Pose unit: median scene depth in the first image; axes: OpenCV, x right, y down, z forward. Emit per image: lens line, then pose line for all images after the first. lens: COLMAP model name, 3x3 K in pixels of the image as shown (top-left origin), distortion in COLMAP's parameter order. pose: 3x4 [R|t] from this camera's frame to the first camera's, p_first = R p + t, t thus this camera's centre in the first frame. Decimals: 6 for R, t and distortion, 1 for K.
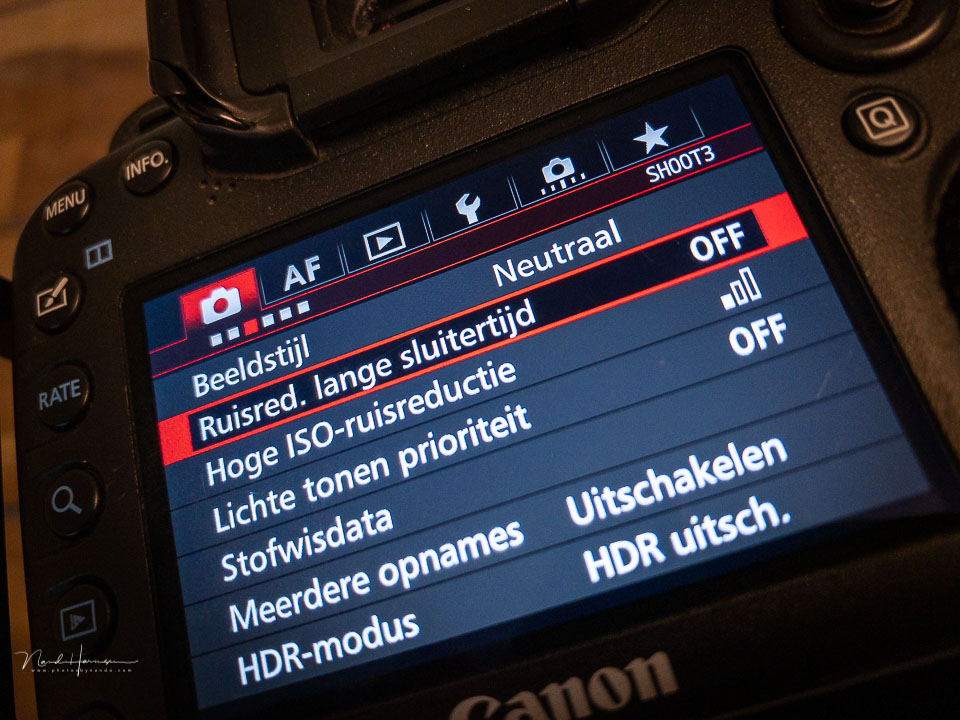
lens RADIAL K [[775.2, 0, 480.0], [0, 775.2, 360.0], [0, 0, 1]] dist [-0.040586, -0.003627]
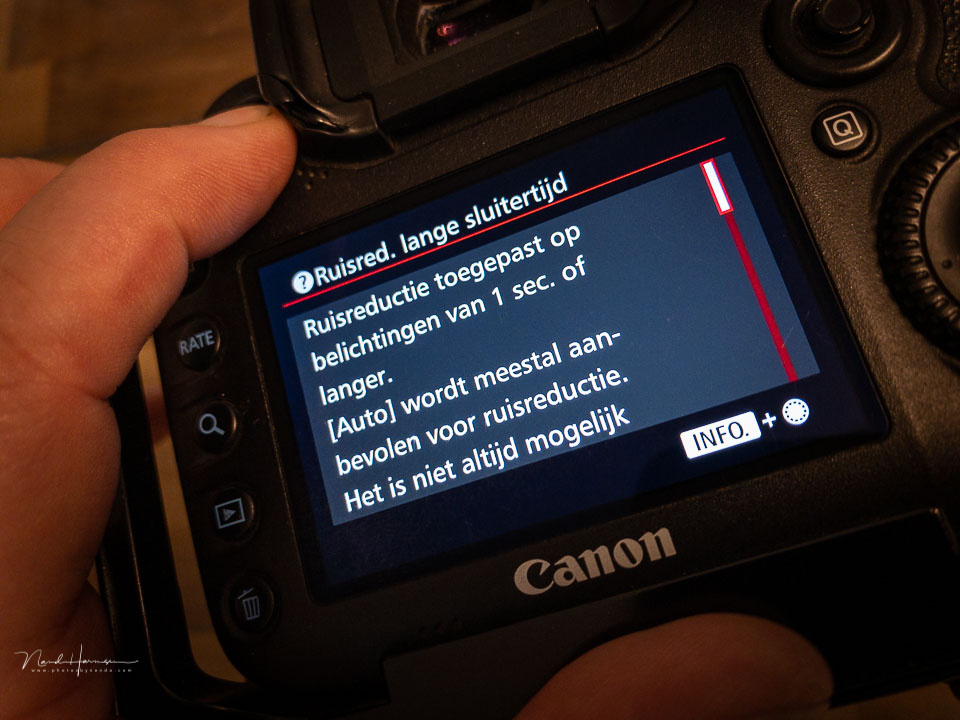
lens RADIAL K [[765.6, 0, 483.0], [0, 765.6, 363.4], [0, 0, 1]] dist [-0.038077, -0.004628]
pose [[0.999966, -0.008128, 0.001279, -0.079332], [0.007925, 0.993236, 0.115844, -0.069501], [-0.002212, -0.115830, 0.993267, -0.290477]]
